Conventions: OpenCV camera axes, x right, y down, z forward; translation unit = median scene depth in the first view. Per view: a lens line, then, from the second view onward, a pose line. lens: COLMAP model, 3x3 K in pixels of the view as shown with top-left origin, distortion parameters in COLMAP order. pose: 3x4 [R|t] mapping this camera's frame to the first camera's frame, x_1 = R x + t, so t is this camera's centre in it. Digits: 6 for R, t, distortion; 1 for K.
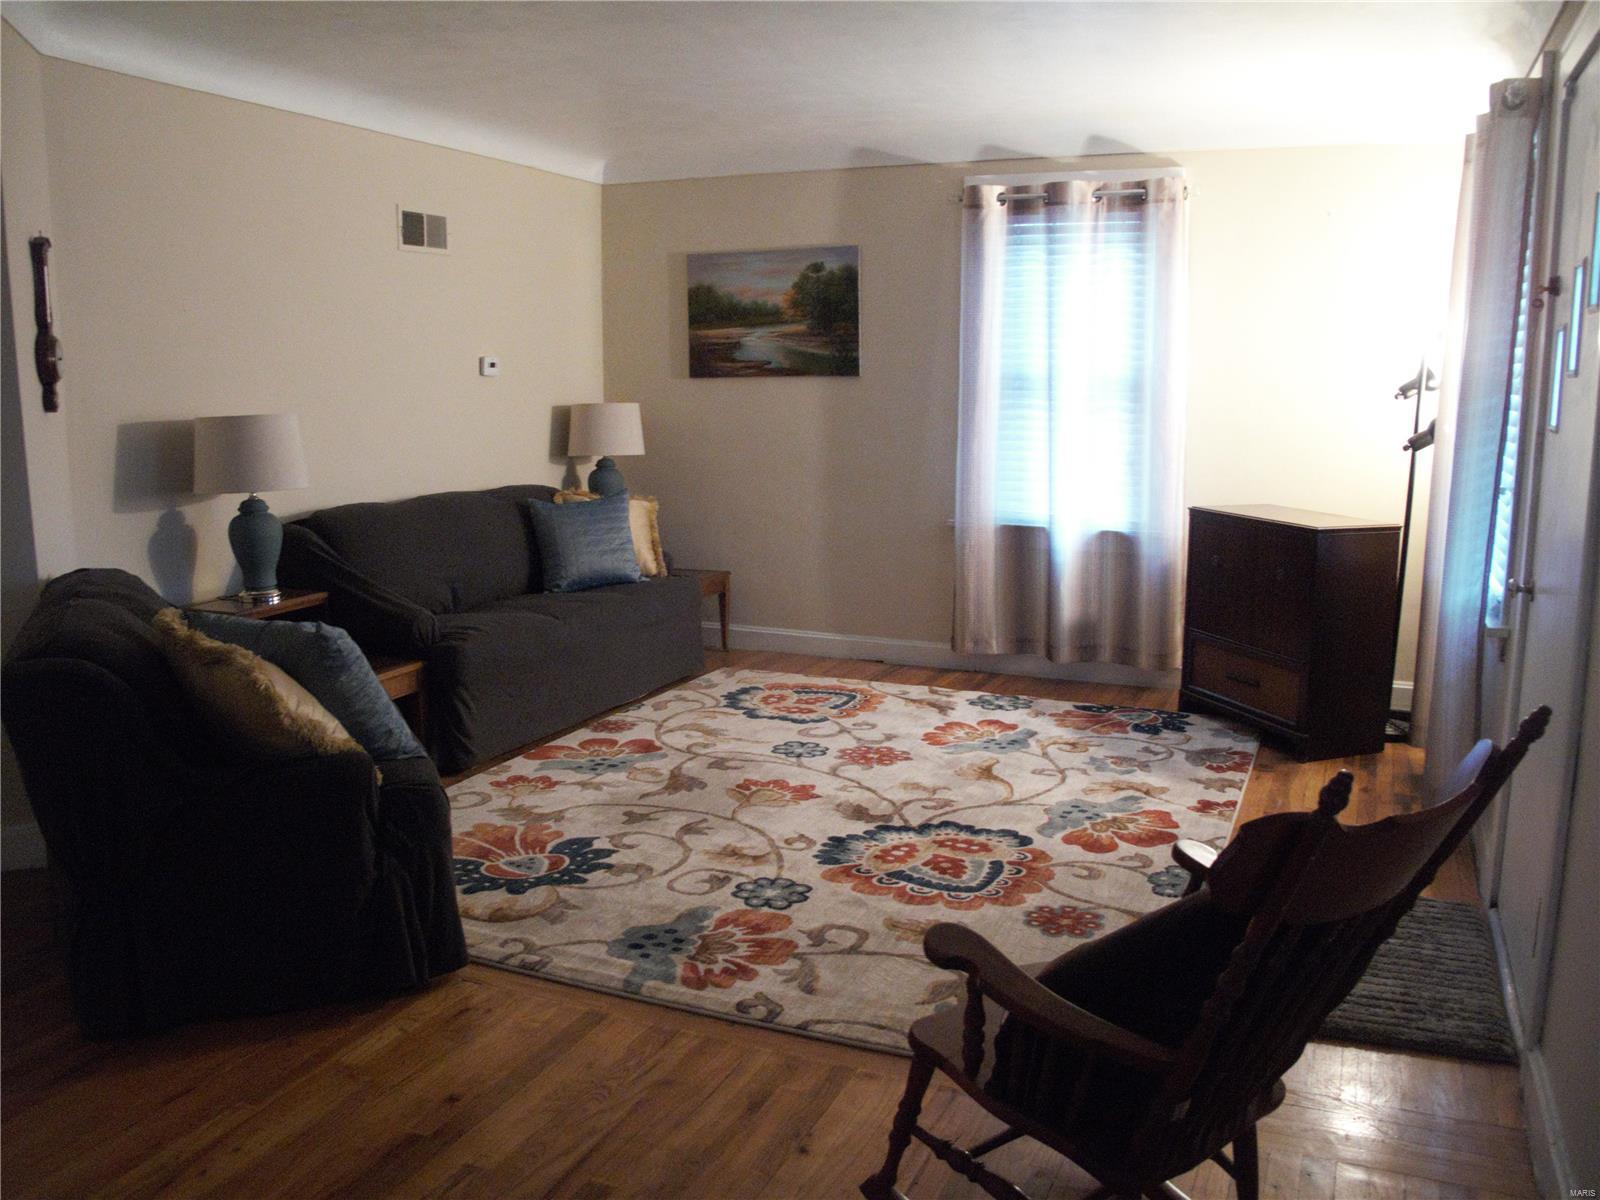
lens RADIAL K [[1321.5, 0, 800.0], [0, 1321.5, 600.0], [0, 0, 1]] dist [-0.155942, 0.121911]
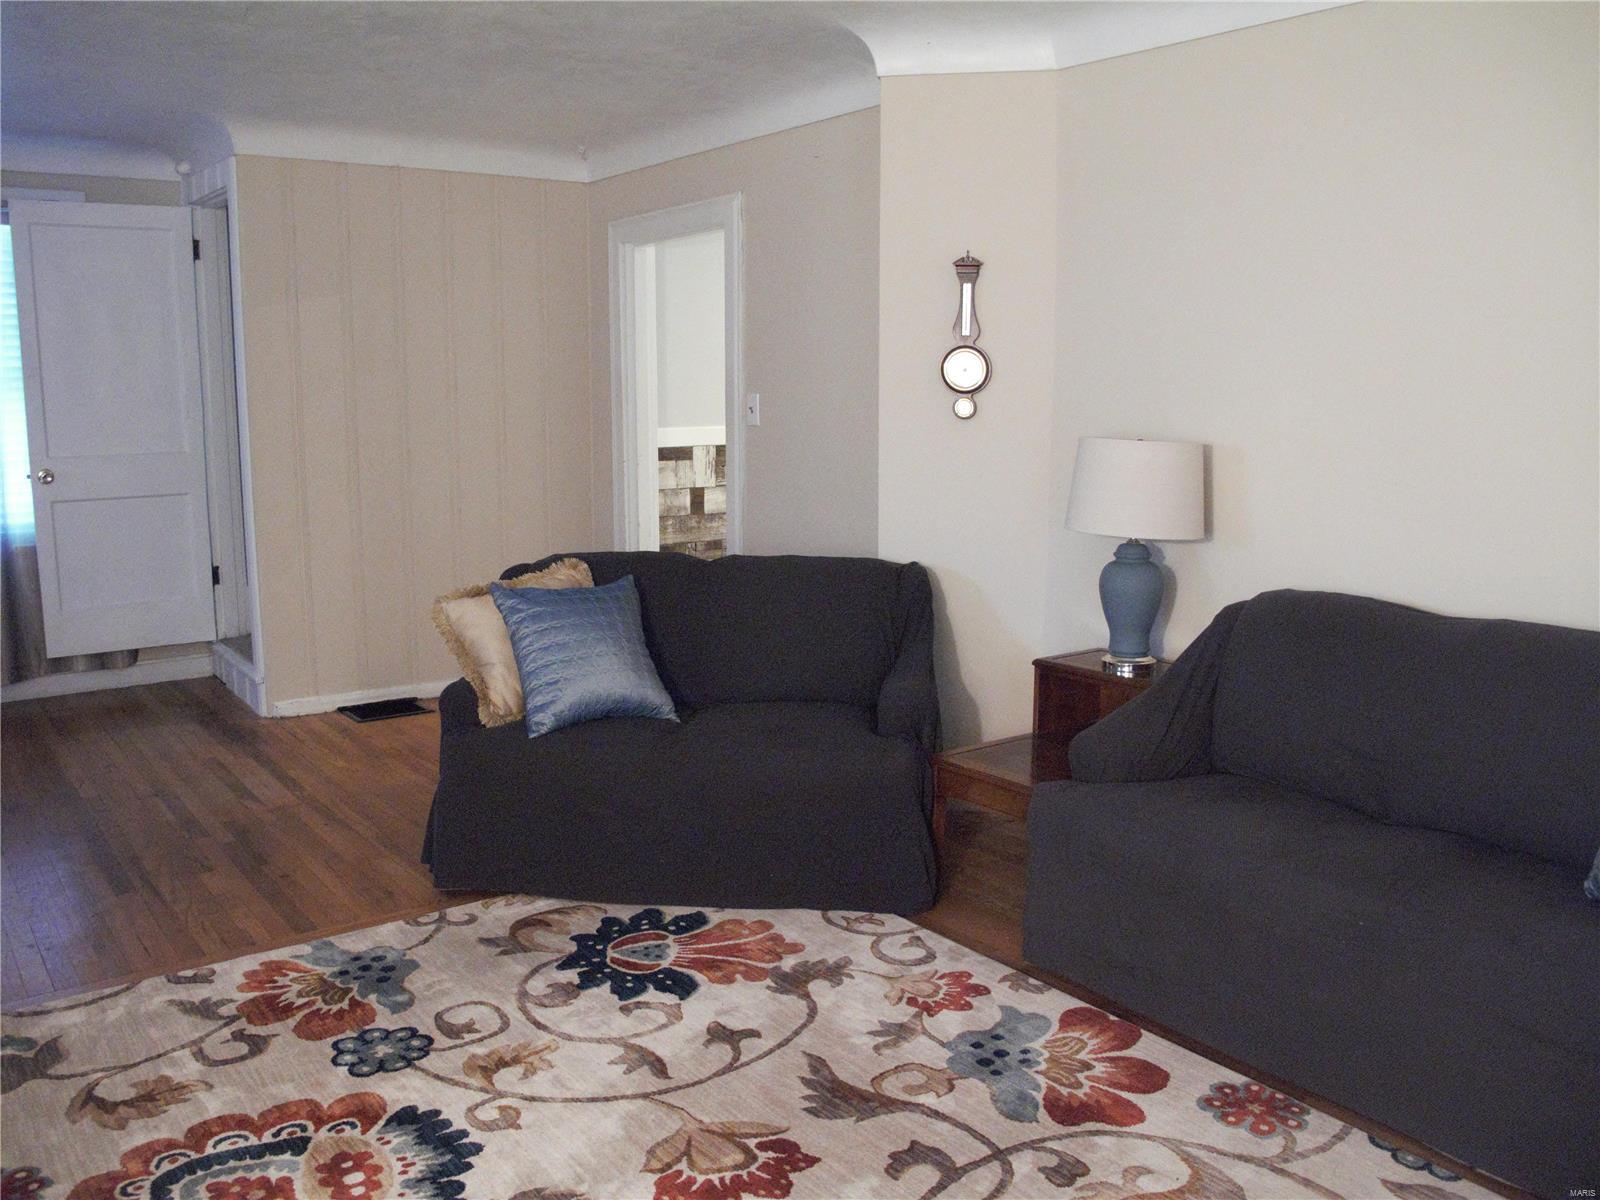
lens RADIAL K [[1321.5, 0, 800.0], [0, 1321.5, 600.0], [0, 0, 1]] dist [-0.155942, 0.121911]
pose [[-0.482155, 0.145020, -0.864000, 0.442390], [-0.152164, 0.957353, 0.245604, -0.243034], [0.862770, 0.249889, -0.439526, 1.348317]]
